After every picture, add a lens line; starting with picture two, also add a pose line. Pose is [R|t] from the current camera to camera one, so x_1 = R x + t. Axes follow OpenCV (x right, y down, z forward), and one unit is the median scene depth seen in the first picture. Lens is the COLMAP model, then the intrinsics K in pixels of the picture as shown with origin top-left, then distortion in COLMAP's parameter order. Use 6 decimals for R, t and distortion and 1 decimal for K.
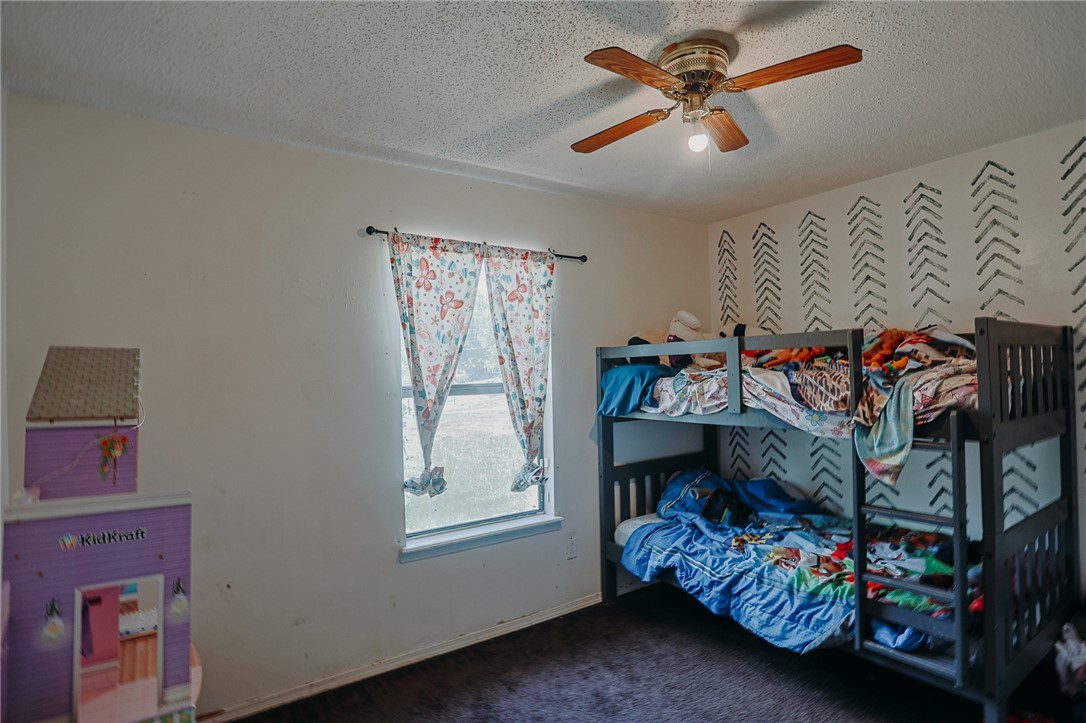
lens RADIAL K [[559.5, 0, 544.4], [0, 559.5, 366.2], [0, 0, 1]] dist [-0.078977, 0.037118]
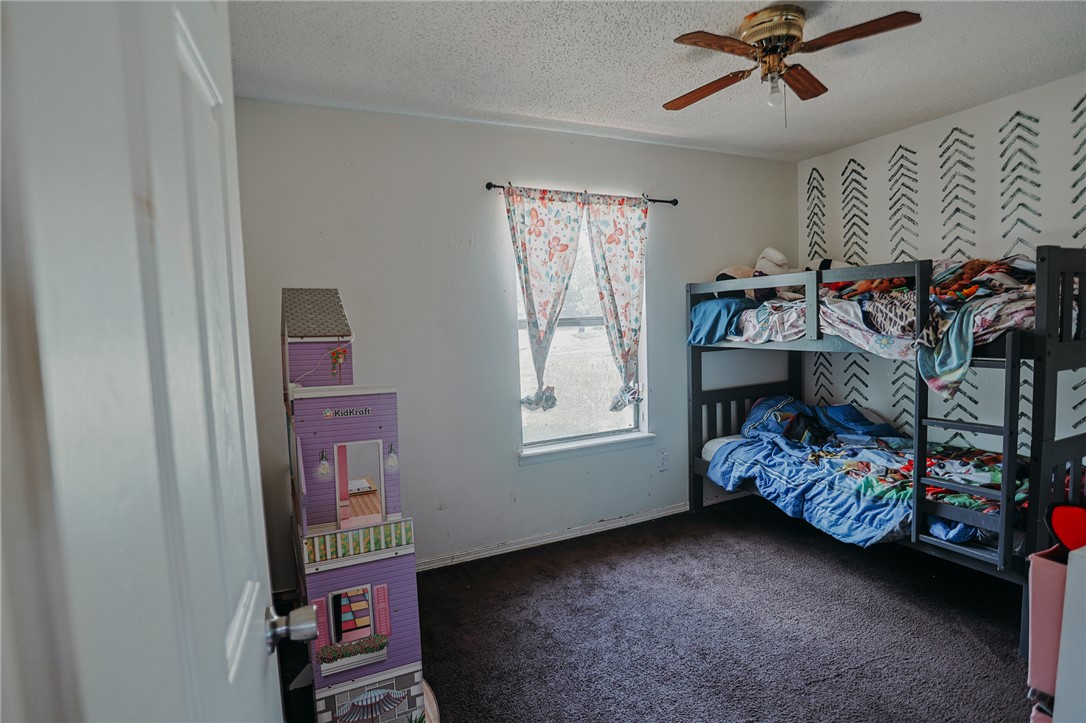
lens RADIAL K [[559.5, 0, 544.4], [0, 559.5, 366.2], [0, 0, 1]] dist [-0.078977, 0.037118]
pose [[0.987076, 0.000206, -0.160252, -0.009126], [0.016031, 0.994856, 0.100019, 0.016481], [0.159448, -0.101296, 0.981996, -0.157000]]
